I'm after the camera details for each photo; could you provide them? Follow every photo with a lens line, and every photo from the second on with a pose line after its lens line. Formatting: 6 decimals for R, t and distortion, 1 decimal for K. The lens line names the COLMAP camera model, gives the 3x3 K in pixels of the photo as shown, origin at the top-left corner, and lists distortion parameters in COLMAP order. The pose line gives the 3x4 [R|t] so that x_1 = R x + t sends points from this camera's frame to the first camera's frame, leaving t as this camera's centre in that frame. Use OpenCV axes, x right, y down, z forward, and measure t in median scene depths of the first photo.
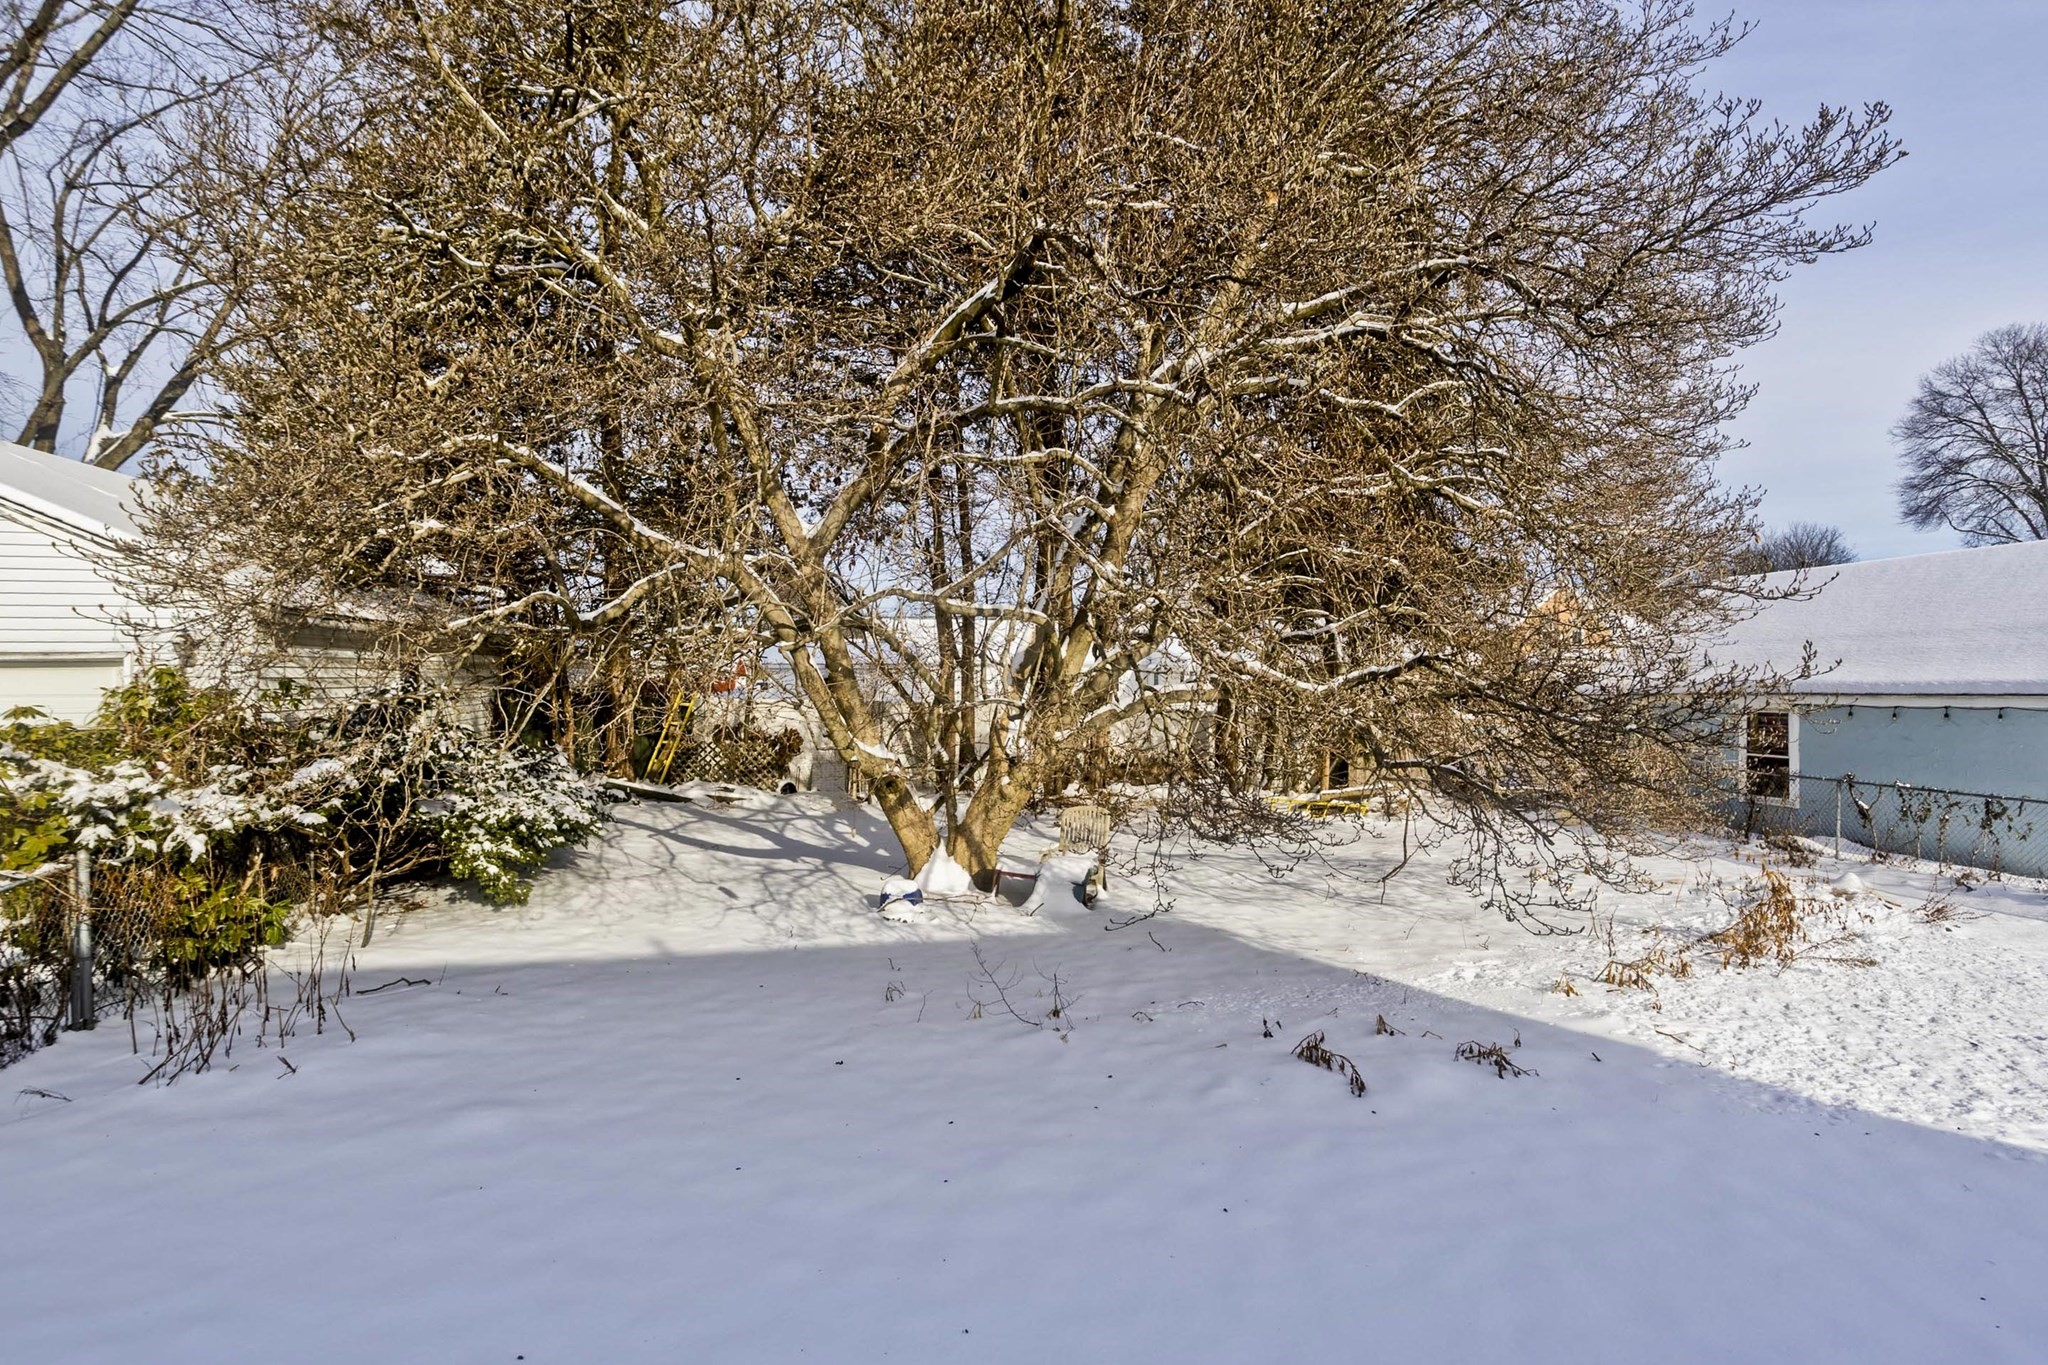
lens RADIAL K [[1019.2, 0, 1018.2], [0, 1019.2, 692.8], [0, 0, 1]] dist [-0.036132, 0.018797]
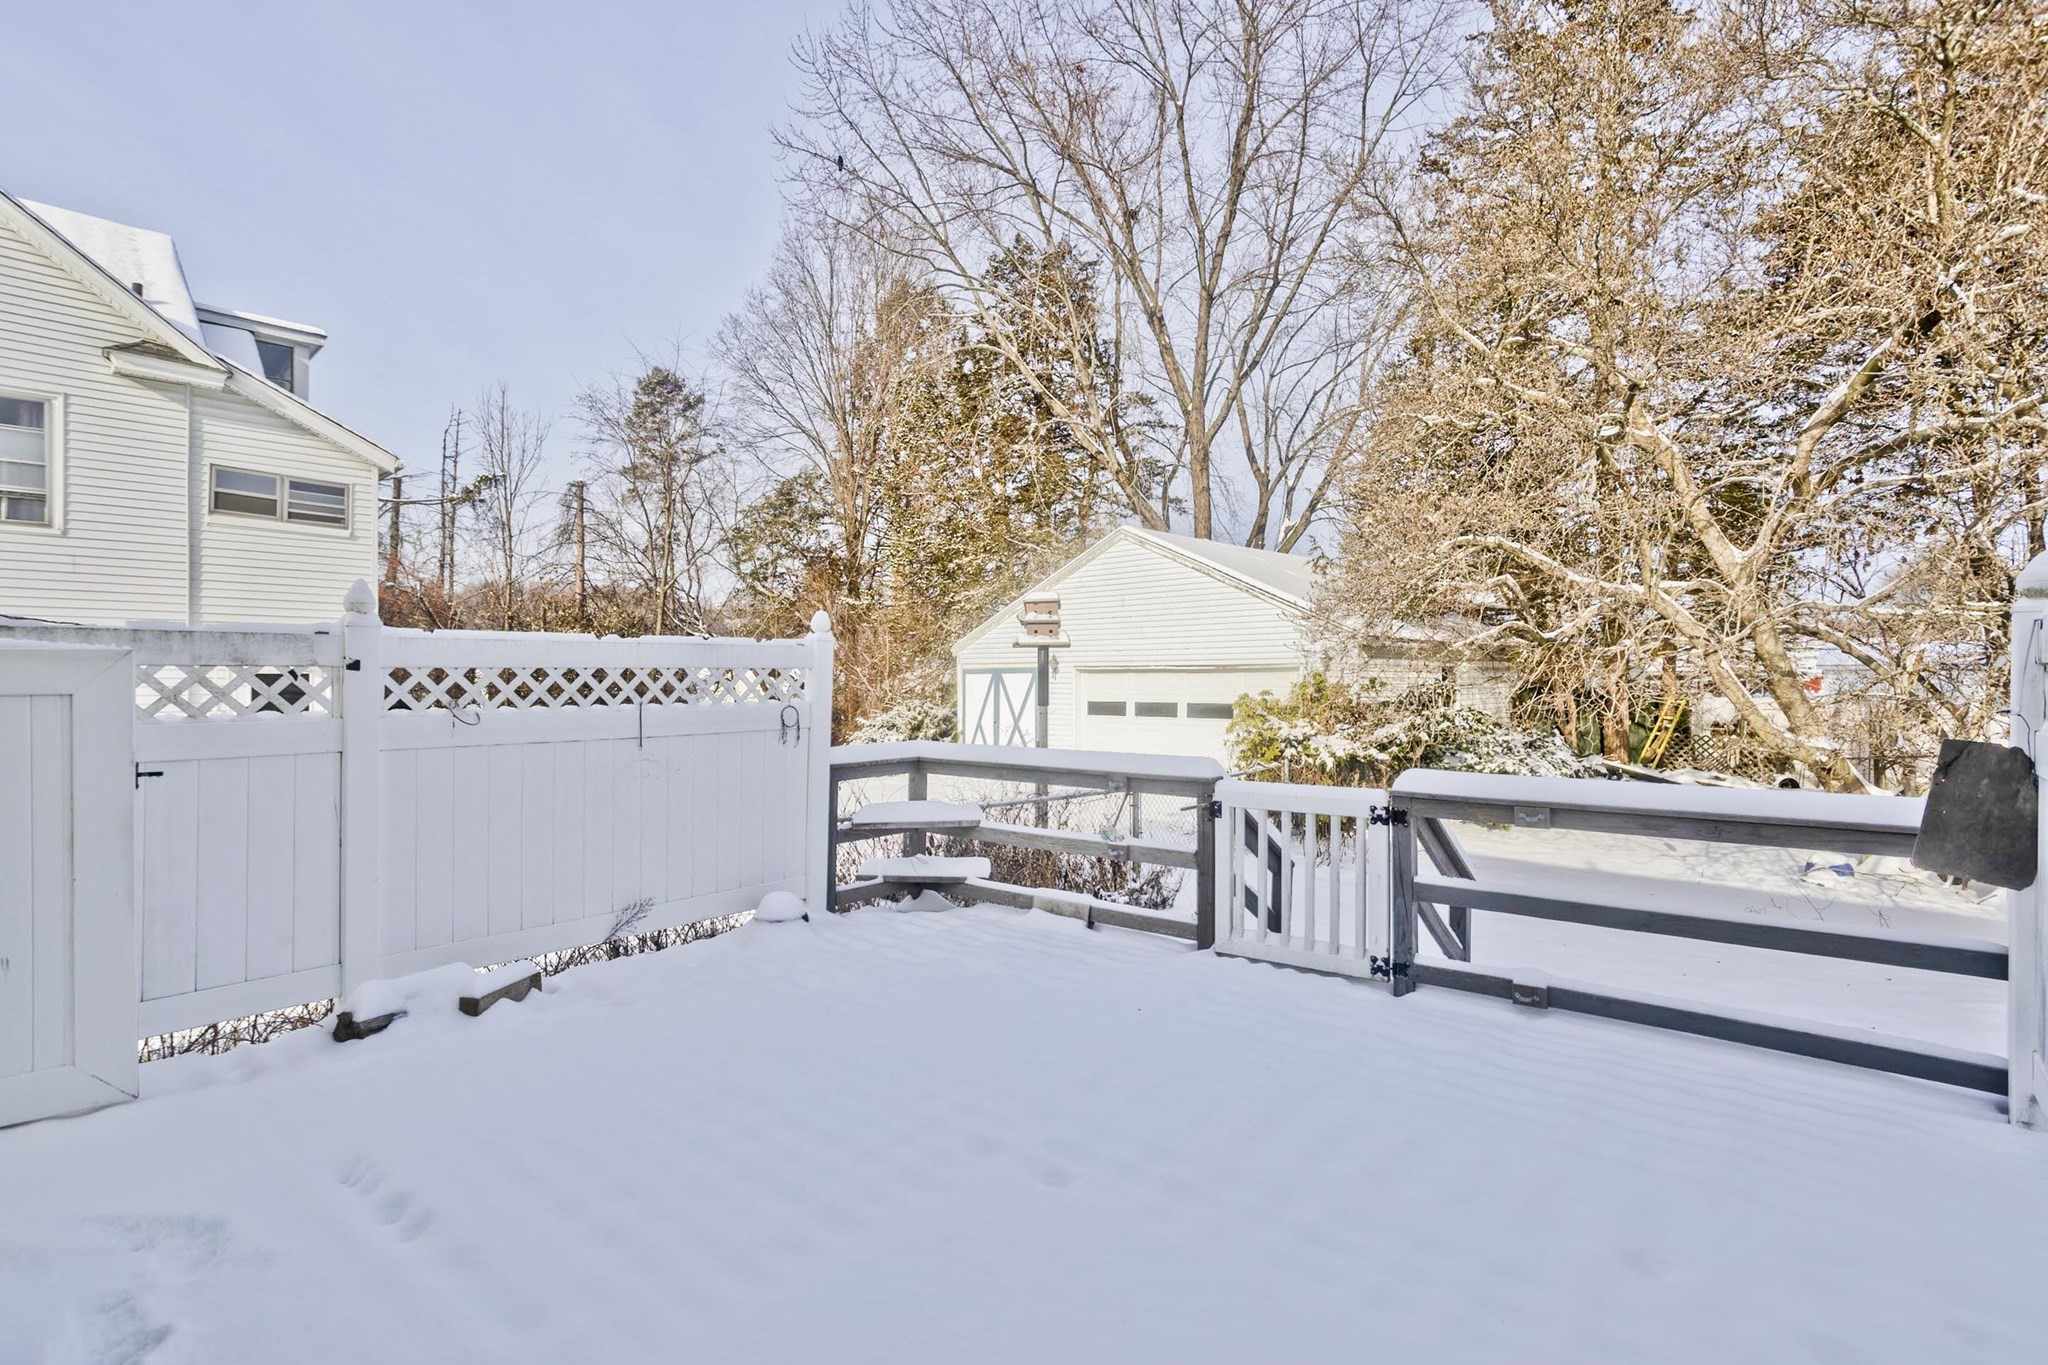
lens RADIAL K [[999.5, 0, 1088.9], [0, 999.5, 682.0], [0, 0, 1]] dist [-0.001076, 0.028869]
pose [[0.601239, 0.001783, -0.799067, 0.257261], [-0.012071, 0.999904, -0.006852, 0.007934], [0.798978, 0.013765, 0.601202, -0.309660]]
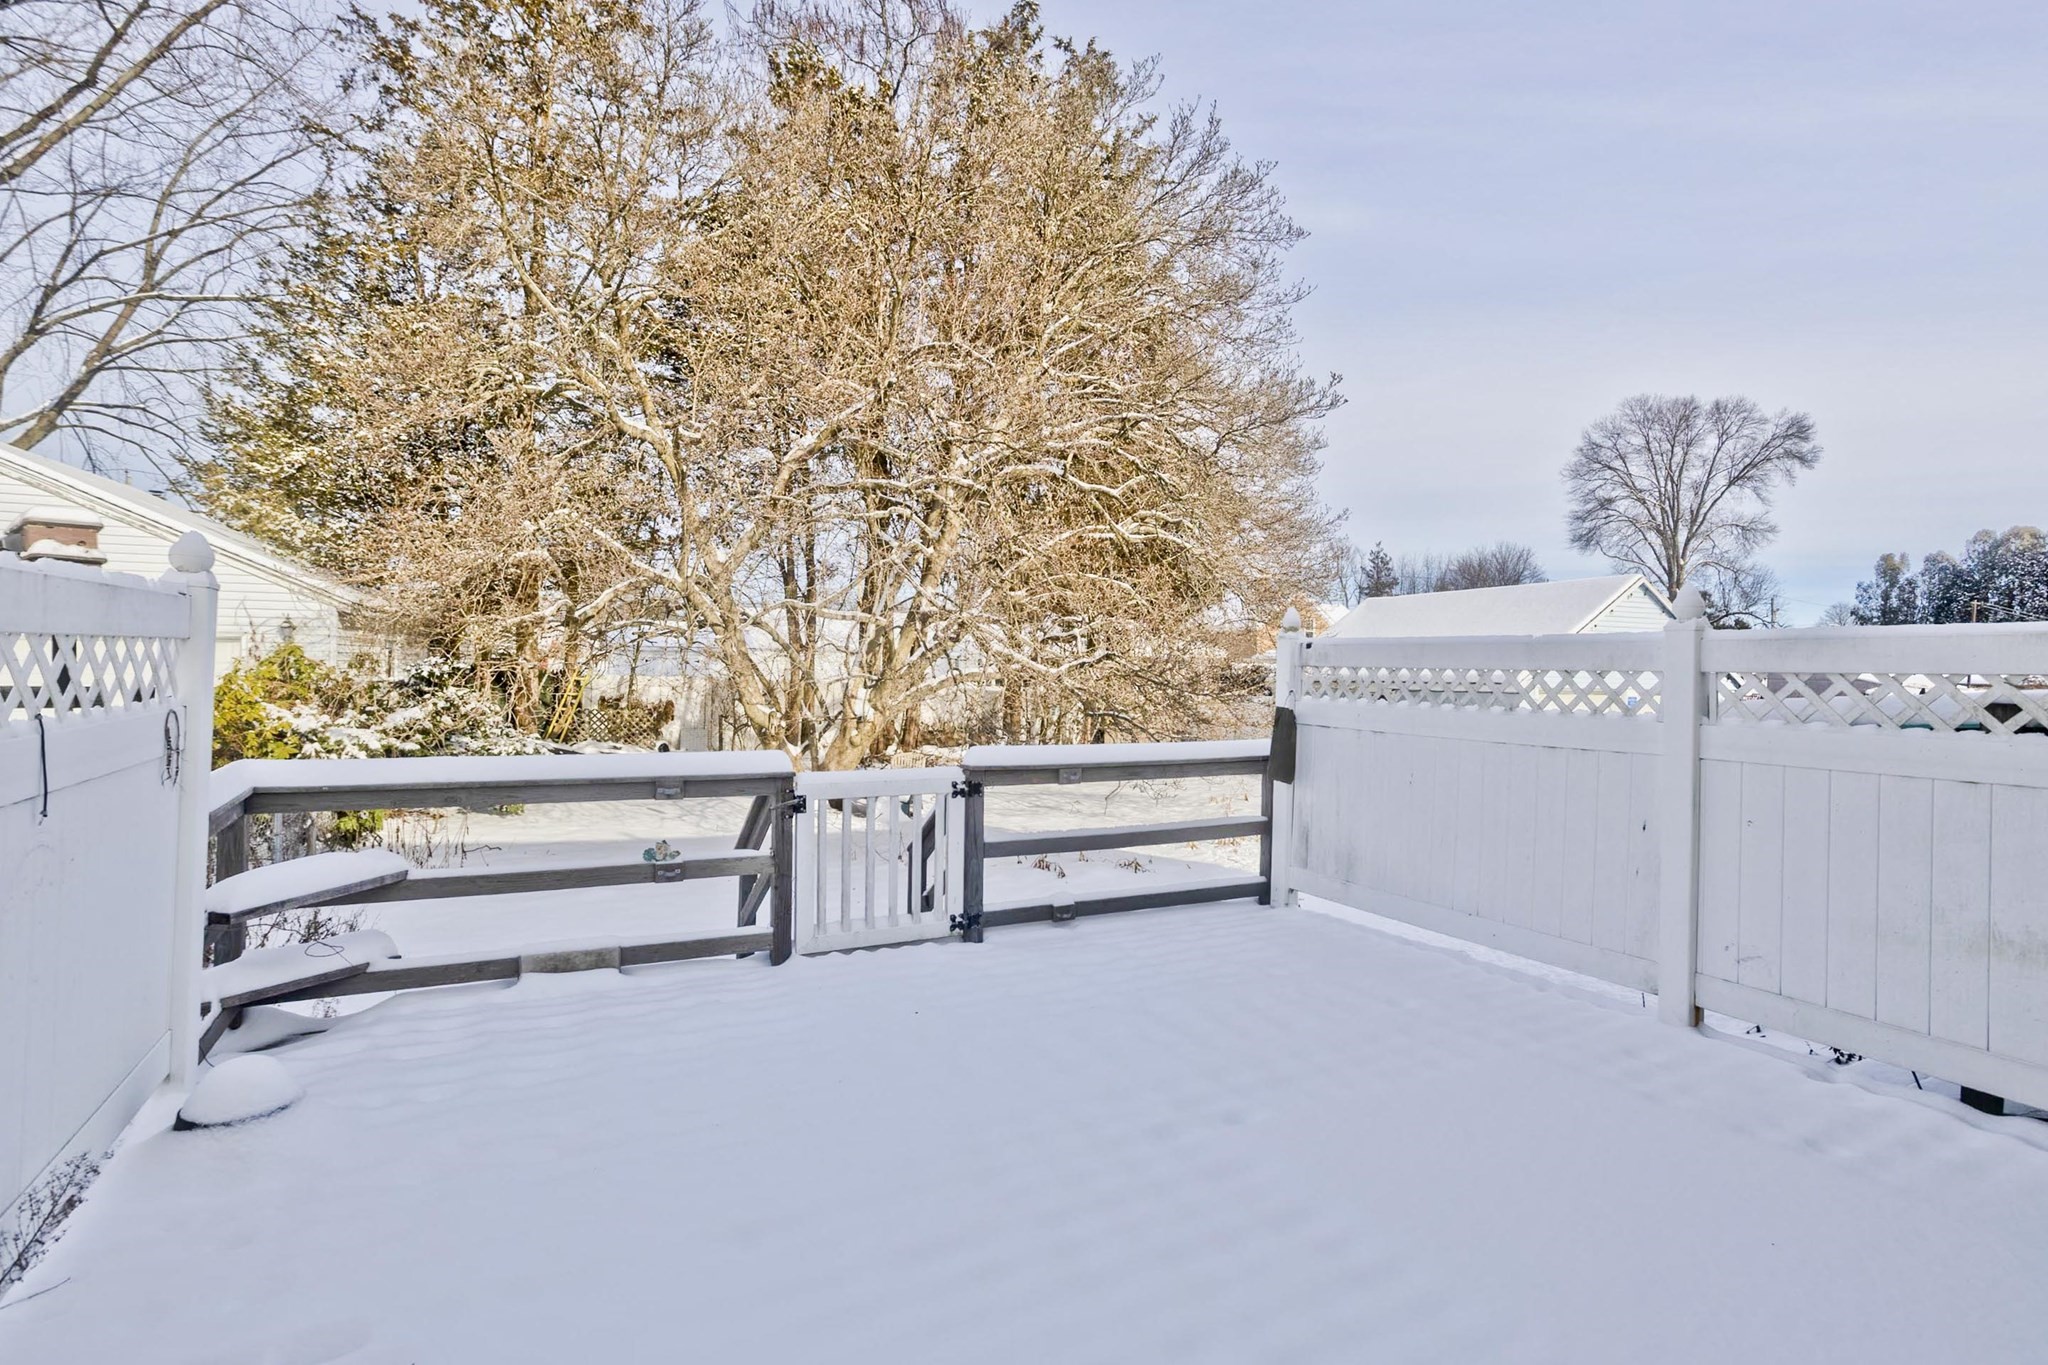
lens RADIAL K [[1001.1, 0, 1026.0], [0, 1001.1, 661.0], [0, 0, 1]] dist [-0.045648, 0.029065]
pose [[0.979241, 0.017789, 0.201918, -0.060536], [-0.014229, 0.999717, -0.019066, 0.007498], [-0.202200, 0.015797, 0.979217, -0.426661]]
